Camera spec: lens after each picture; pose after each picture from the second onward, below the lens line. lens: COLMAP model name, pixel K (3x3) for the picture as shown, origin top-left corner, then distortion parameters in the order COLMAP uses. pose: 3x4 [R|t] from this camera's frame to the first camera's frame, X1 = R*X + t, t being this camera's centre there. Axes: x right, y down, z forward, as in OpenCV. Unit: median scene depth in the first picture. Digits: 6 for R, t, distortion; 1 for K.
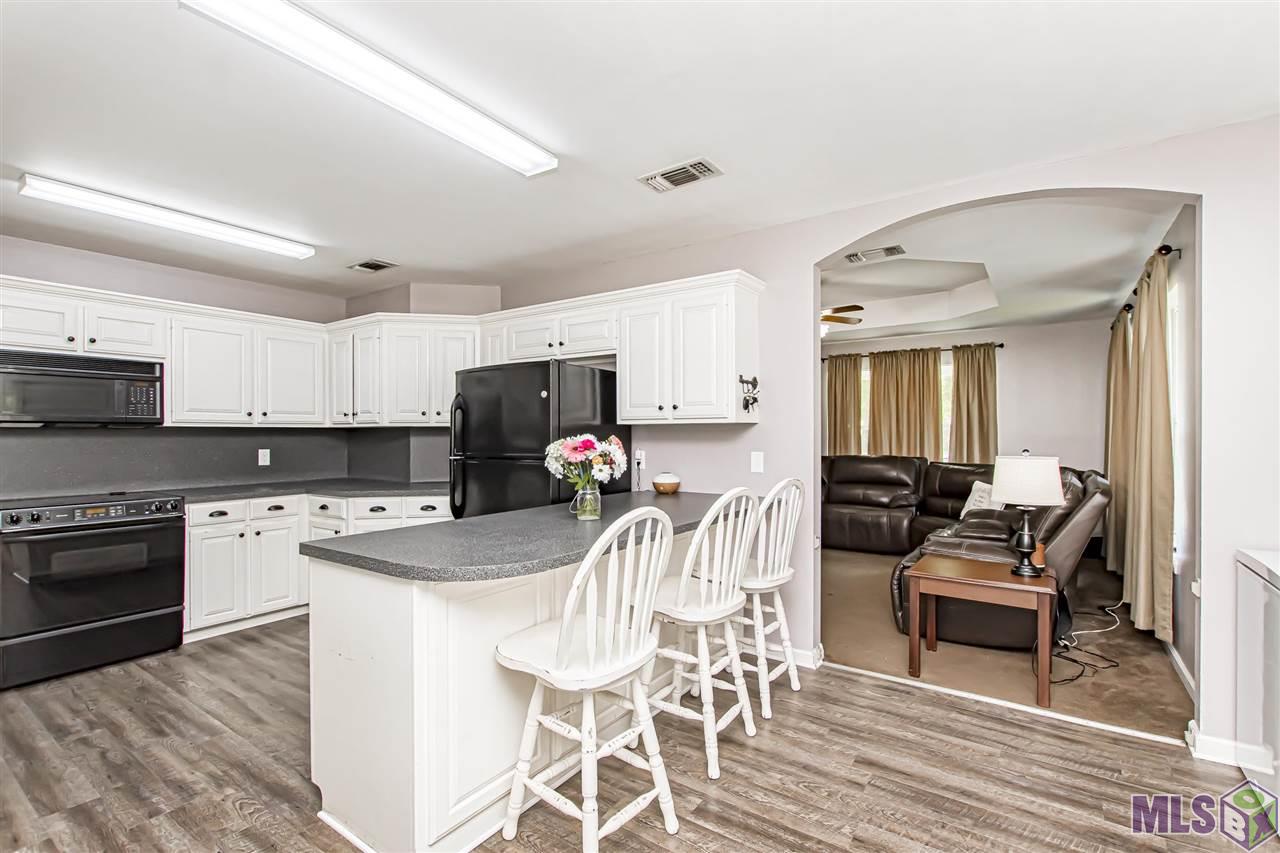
lens RADIAL K [[554.7, 0, 665.6], [0, 554.7, 434.8], [0, 0, 1]] dist [0.000780, -0.000056]
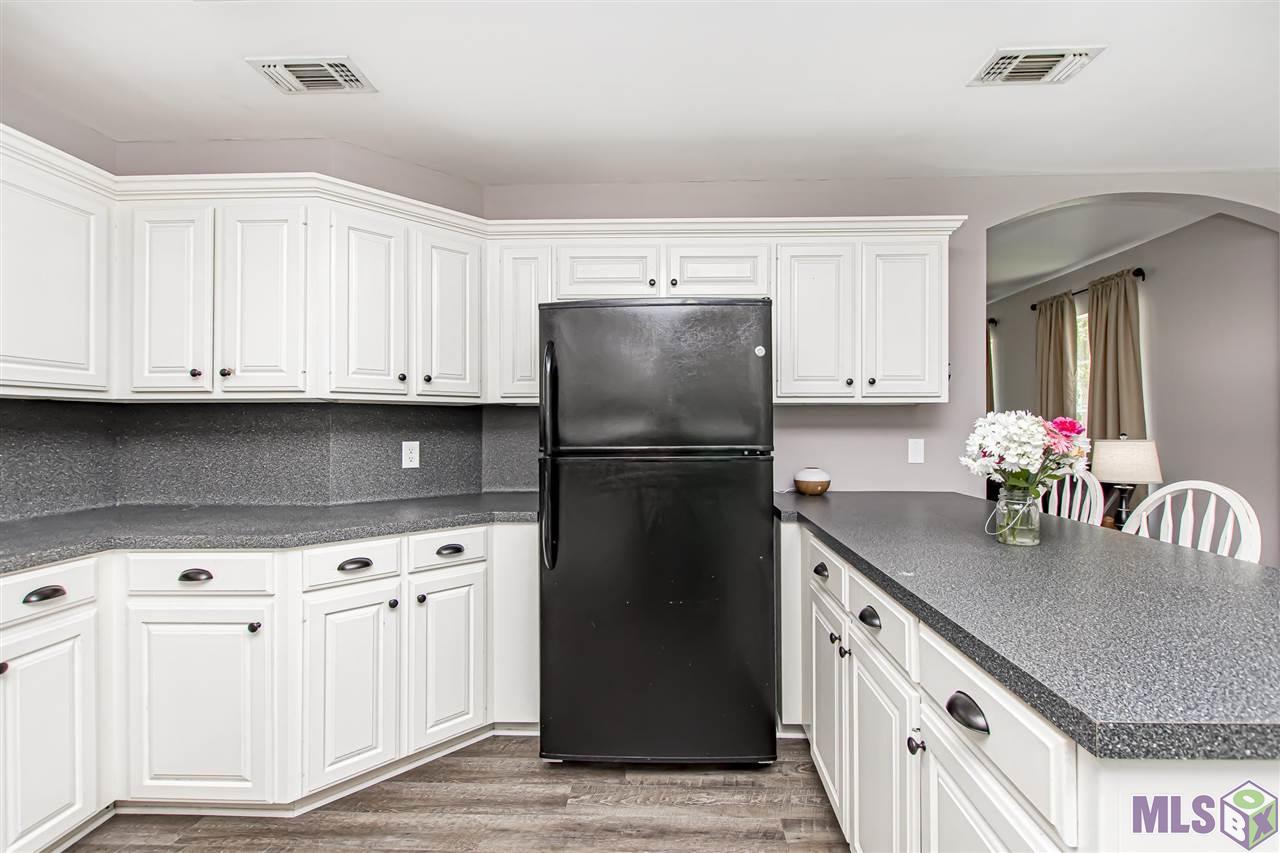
lens RADIAL K [[541.0, 0, 664.8], [0, 541.0, 420.7], [0, 0, 1]] dist [-0.000033, -0.000109]
pose [[0.854217, 0.004959, 0.519892, -0.632895], [0.000131, 0.999952, -0.009754, 0.012280], [-0.519916, 0.008400, 0.854176, 0.526664]]
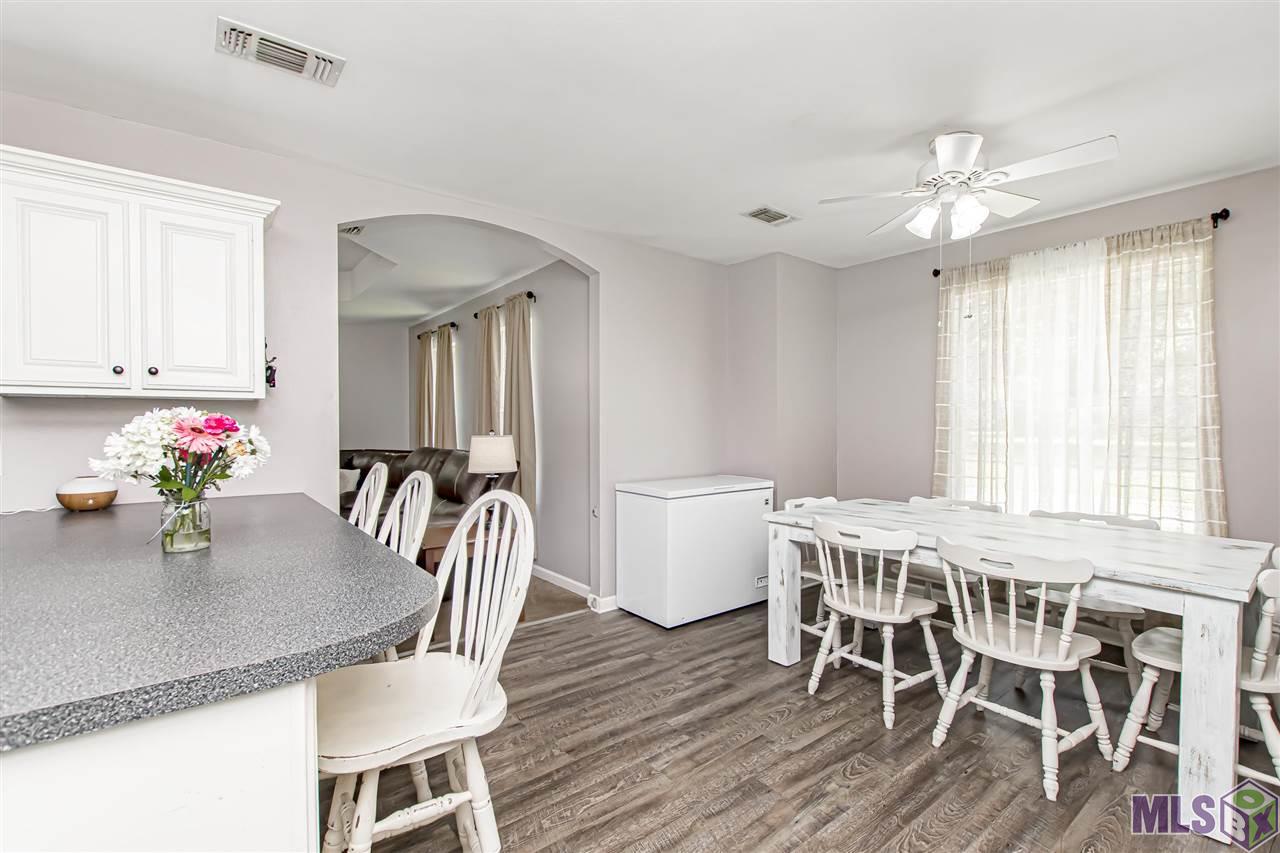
lens RADIAL K [[560.9, 0, 614.4], [0, 560.9, 428.3], [0, 0, 1]] dist [0.005852, 0.000091]
pose [[0.344829, -0.007967, 0.938632, -0.426211], [0.000832, 0.999966, 0.008182, 0.012564], [-0.938665, -0.002040, 0.344824, 0.277552]]
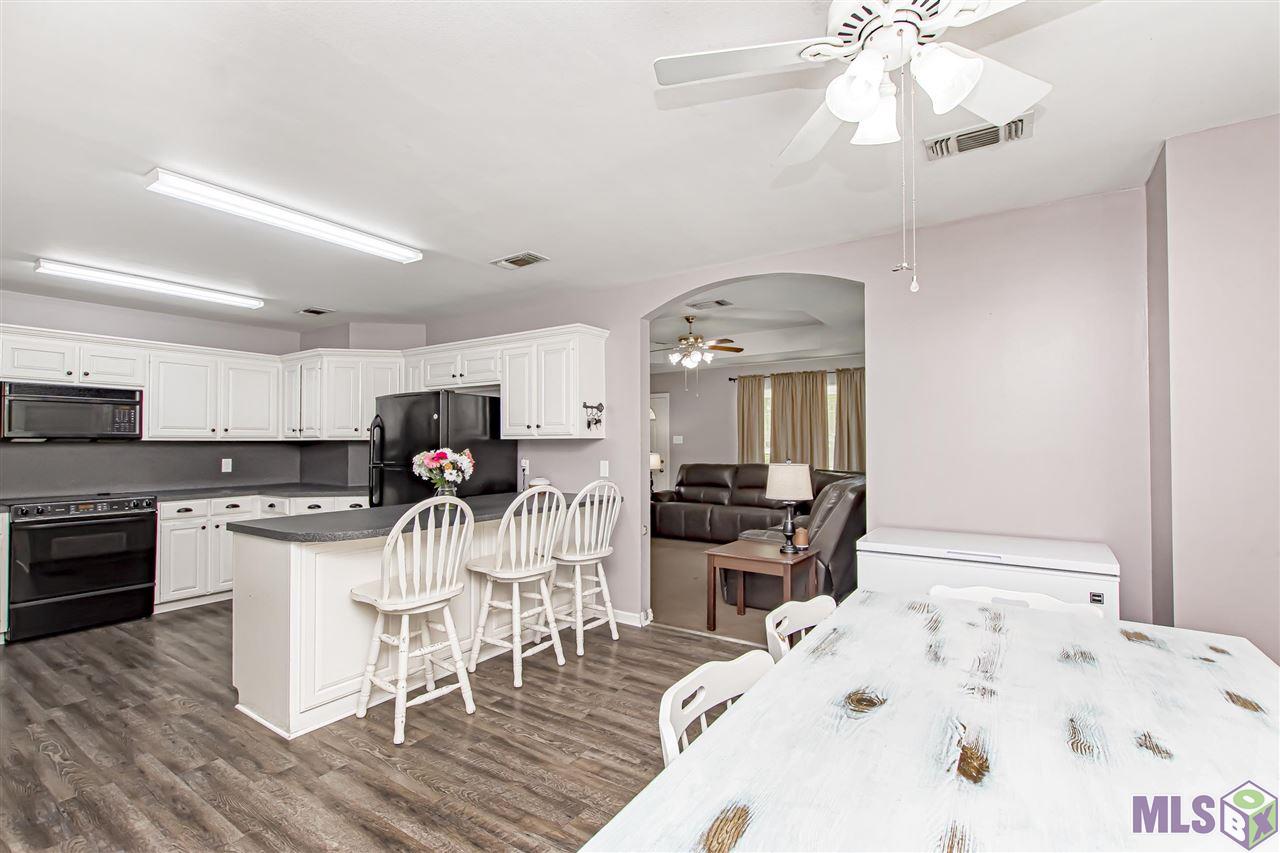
lens RADIAL K [[555.3, 0, 669.4], [0, 555.3, 432.4], [0, 0, 1]] dist [0.000141, -0.000056]
pose [[0.999921, -0.000112, 0.012559, 0.315821], [0.000362, 0.999803, -0.019859, -0.009640], [-0.012554, 0.019862, 0.999724, -0.314061]]
